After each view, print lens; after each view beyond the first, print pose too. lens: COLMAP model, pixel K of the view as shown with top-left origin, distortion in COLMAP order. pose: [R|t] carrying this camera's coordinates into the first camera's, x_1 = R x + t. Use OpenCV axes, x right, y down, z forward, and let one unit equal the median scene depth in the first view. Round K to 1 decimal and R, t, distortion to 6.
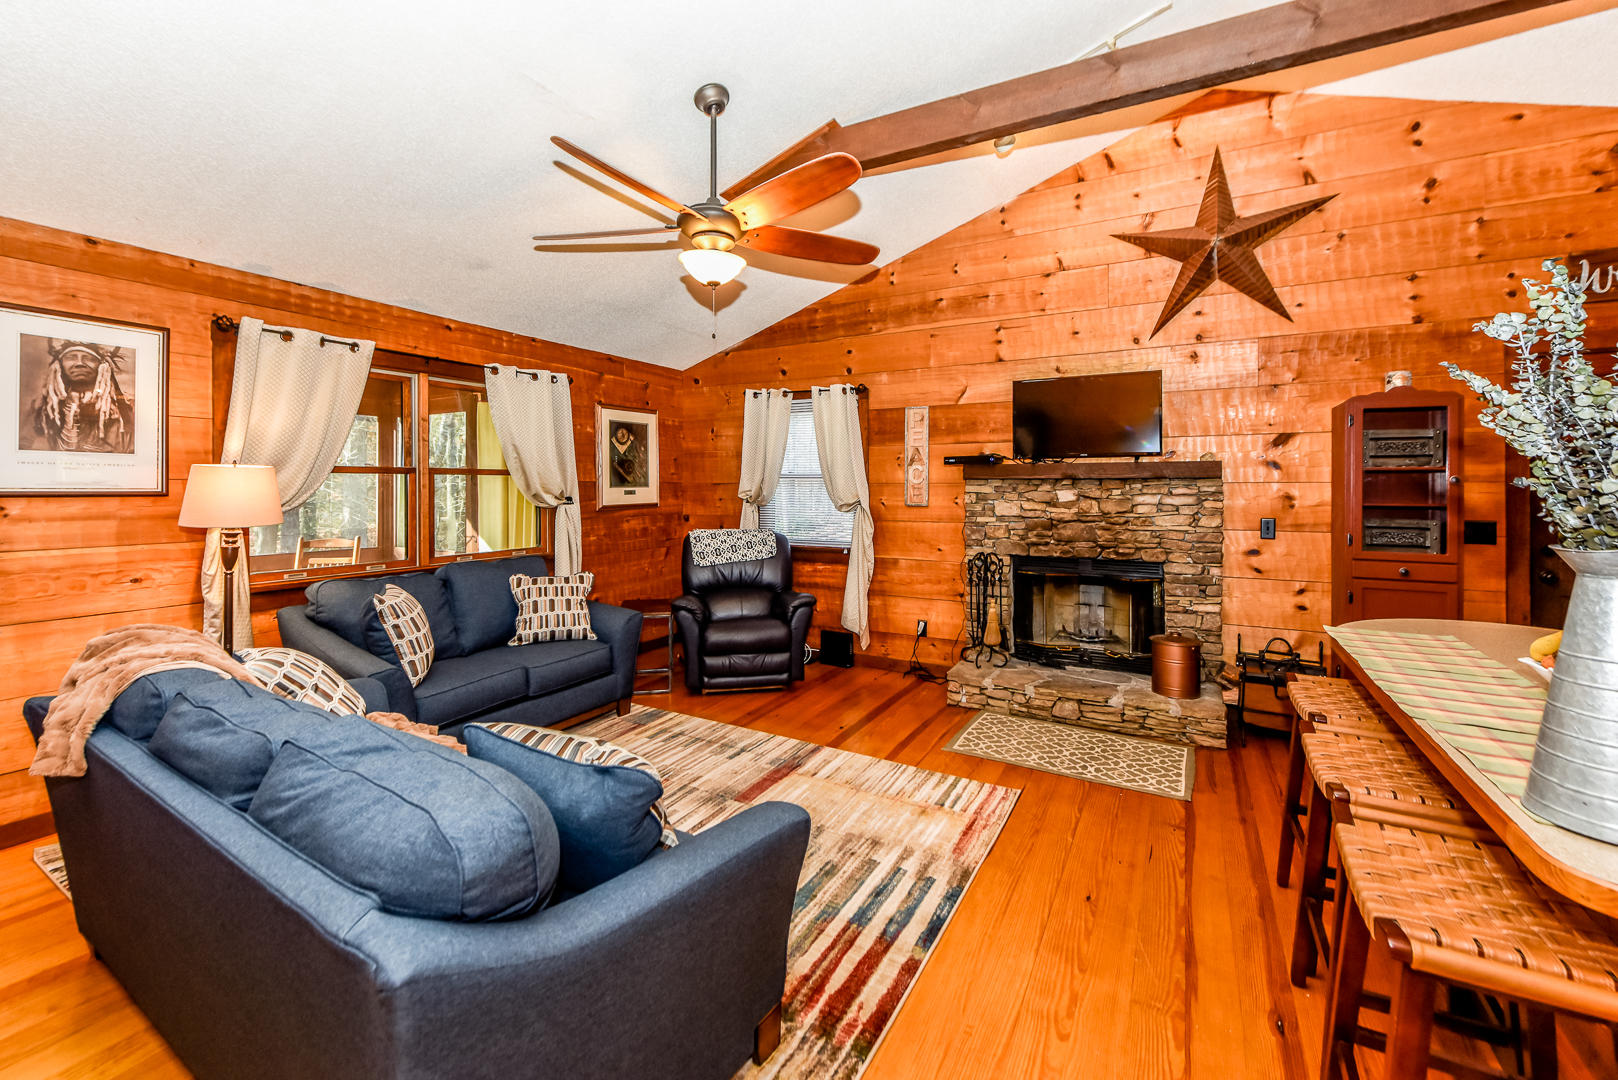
lens RADIAL K [[660.5, 0, 849.7], [0, 660.5, 492.2], [0, 0, 1]] dist [-0.010302, -0.001207]
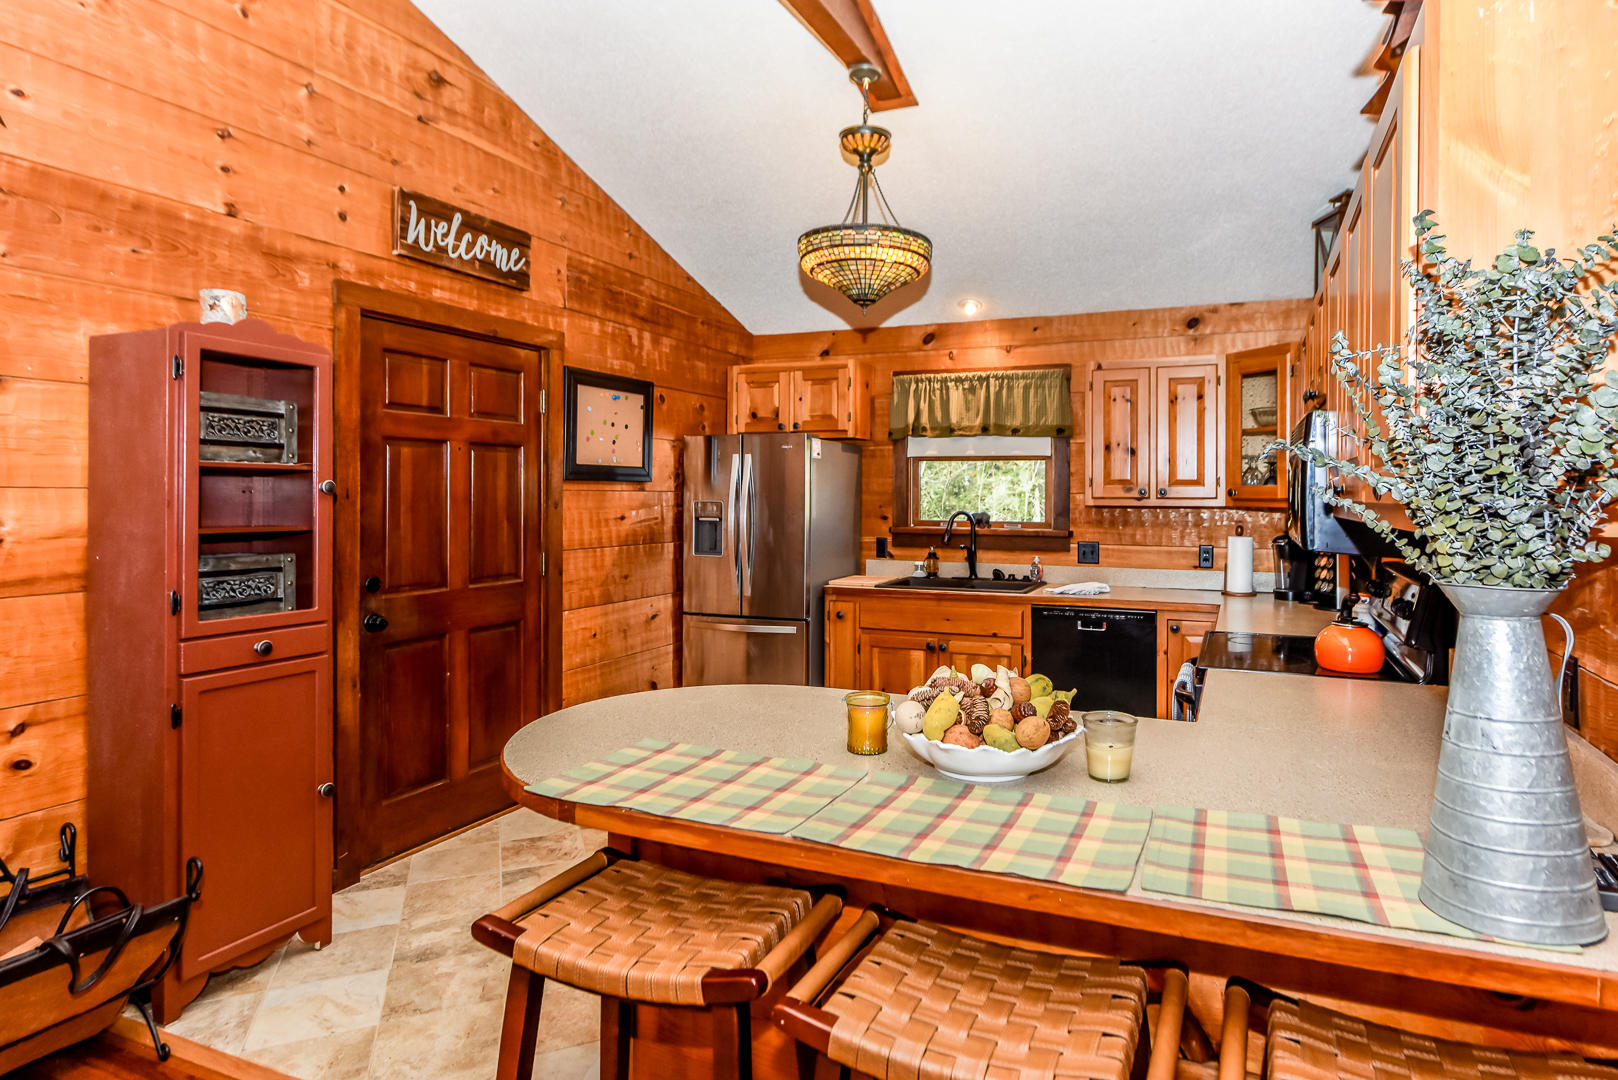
lens RADIAL K [[912.3, 0, 857.9], [0, 912.3, 494.8], [0, 0, 1]] dist [0.001042, 0.001542]
pose [[-0.077453, 0.002667, 0.996992, 0.017782], [0.005703, 0.999981, -0.002232, -0.006164], [-0.996980, 0.005513, -0.077467, 0.532327]]
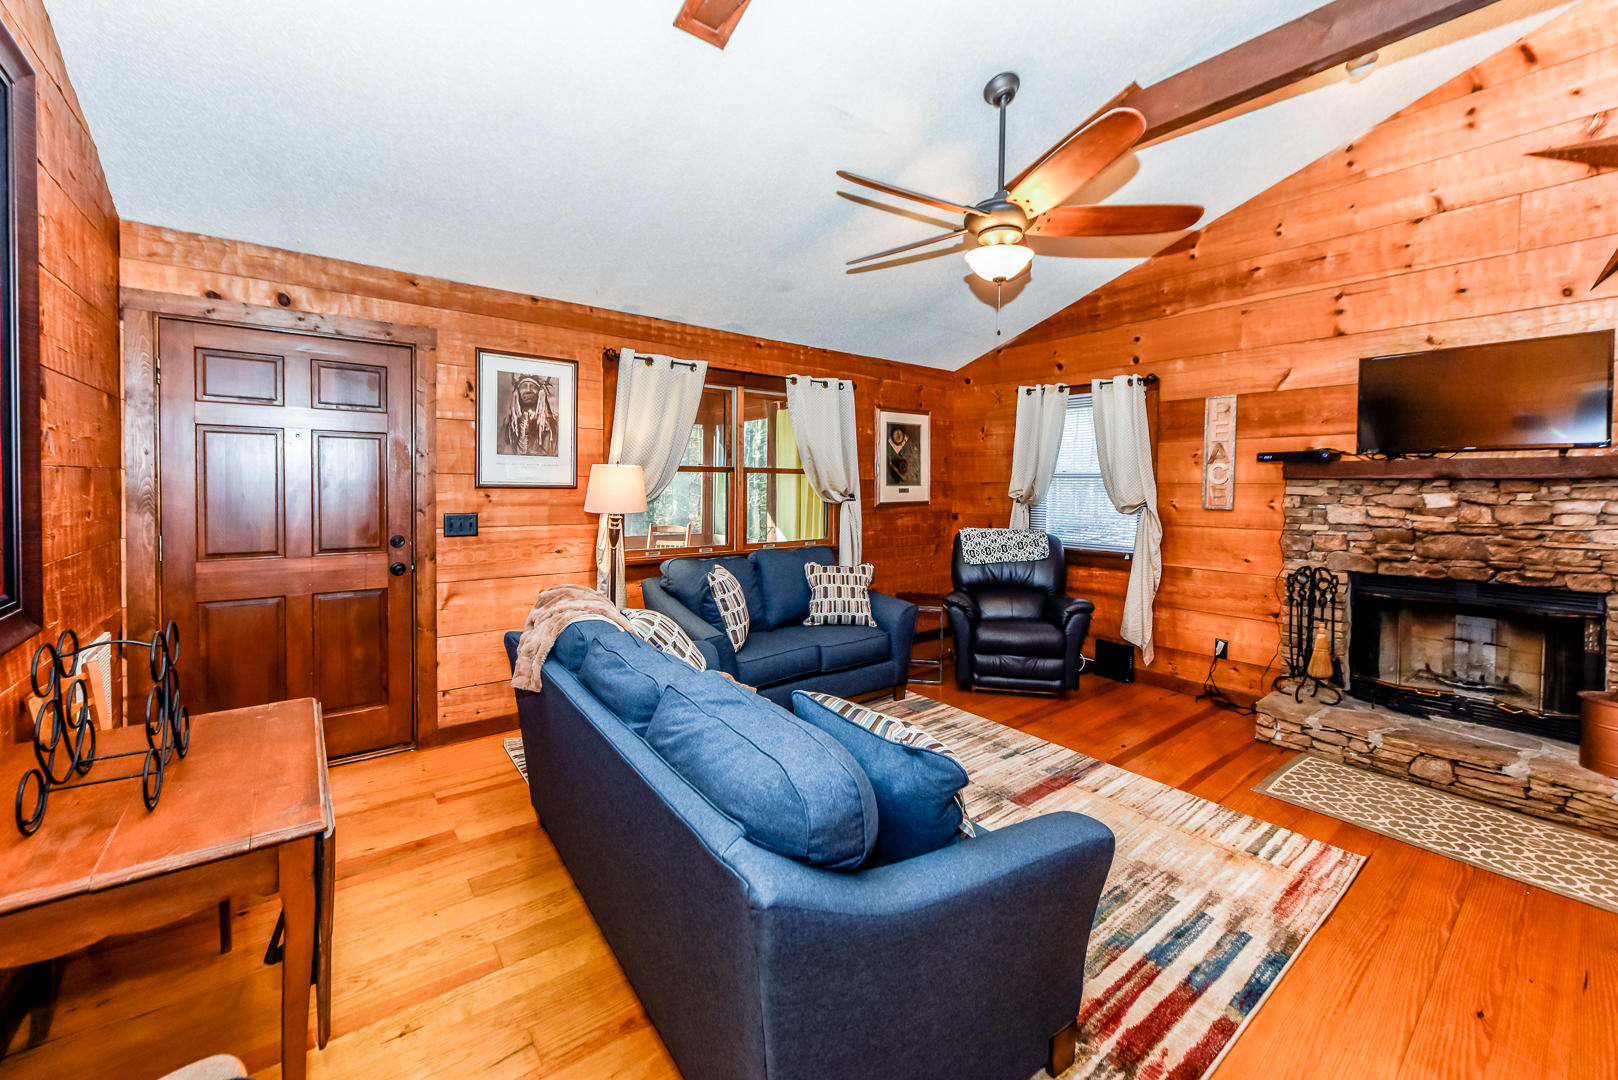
lens RADIAL K [[653.2, 0, 827.8], [0, 653.2, 506.5], [0, 0, 1]] dist [-0.010325, 0.000170]
pose [[0.914300, 0.020207, -0.404534, -0.032083], [-0.011351, 0.999641, 0.024279, 0.002646], [0.404880, -0.017606, 0.914200, -0.001166]]
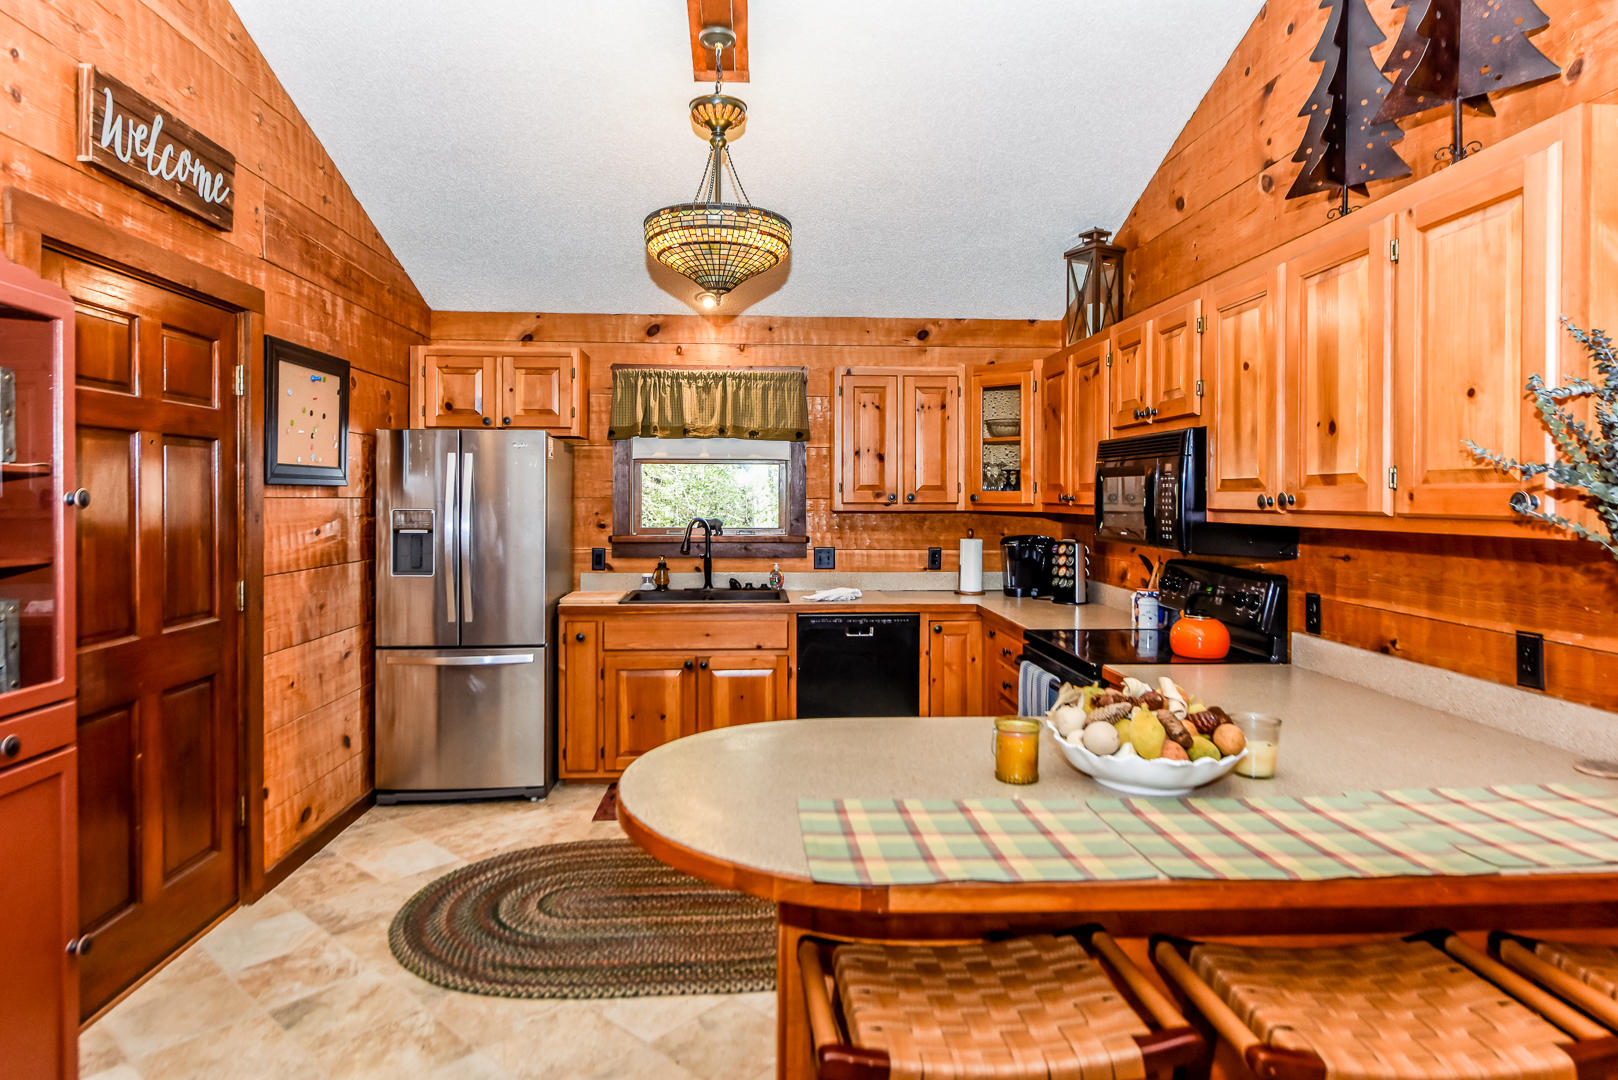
lens RADIAL K [[952.5, 0, 808.0], [0, 952.5, 500.3], [0, 0, 1]] dist [0.002941, -0.003067]
pose [[-0.499587, -0.001091, 0.866263, 0.150786], [0.008221, 0.999948, 0.006001, -0.016492], [-0.866225, 0.010120, -0.499552, 0.848293]]
